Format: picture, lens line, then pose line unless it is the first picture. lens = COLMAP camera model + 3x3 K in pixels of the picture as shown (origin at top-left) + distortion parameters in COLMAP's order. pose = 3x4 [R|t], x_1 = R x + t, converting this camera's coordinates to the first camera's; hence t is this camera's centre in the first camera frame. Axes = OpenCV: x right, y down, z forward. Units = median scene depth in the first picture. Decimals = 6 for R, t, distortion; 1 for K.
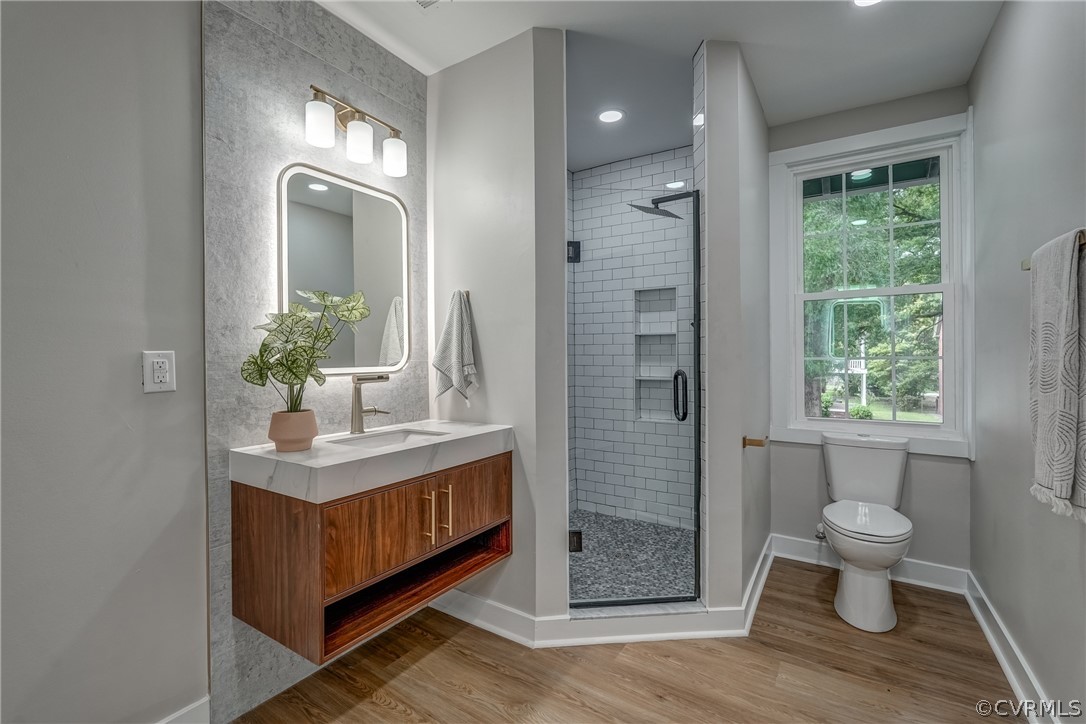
lens RADIAL K [[481.5, 0, 541.3], [0, 481.5, 360.9], [0, 0, 1]] dist [-0.012973, 0.004702]
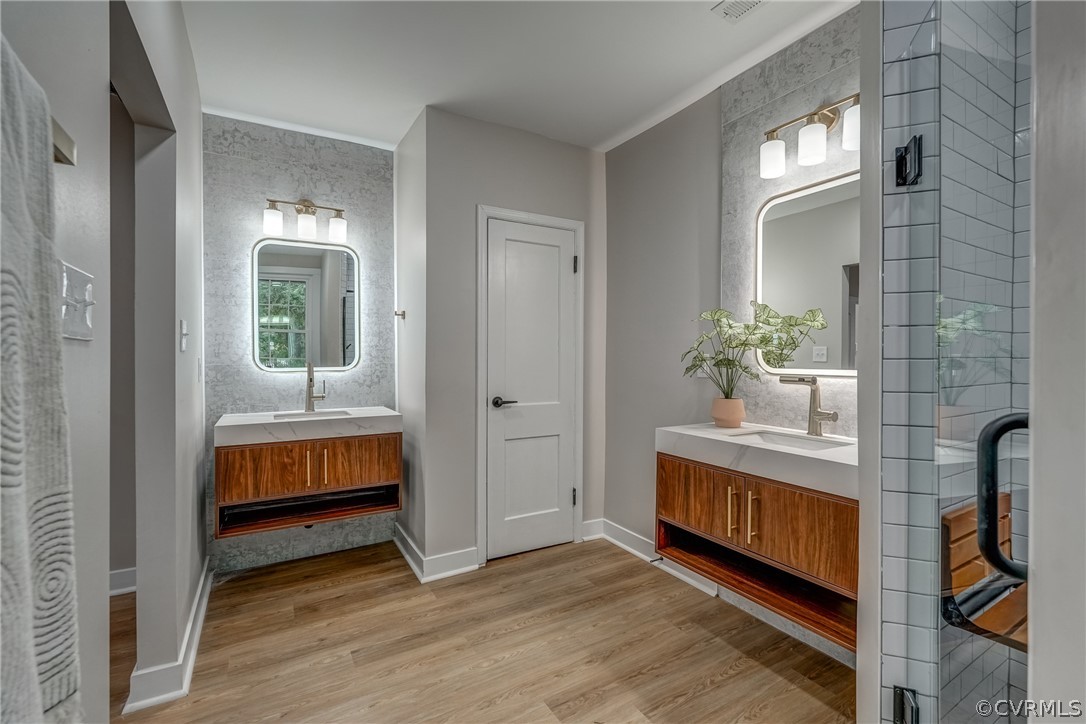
lens RADIAL K [[481.5, 0, 544.5], [0, 481.5, 362.5], [0, 0, 1]] dist [-0.012973, 0.004702]
pose [[-0.452617, 0.016981, -0.891543, 0.951091], [-0.006747, 0.999725, 0.022467, -0.023947], [0.891679, 0.016184, -0.452378, 1.178678]]
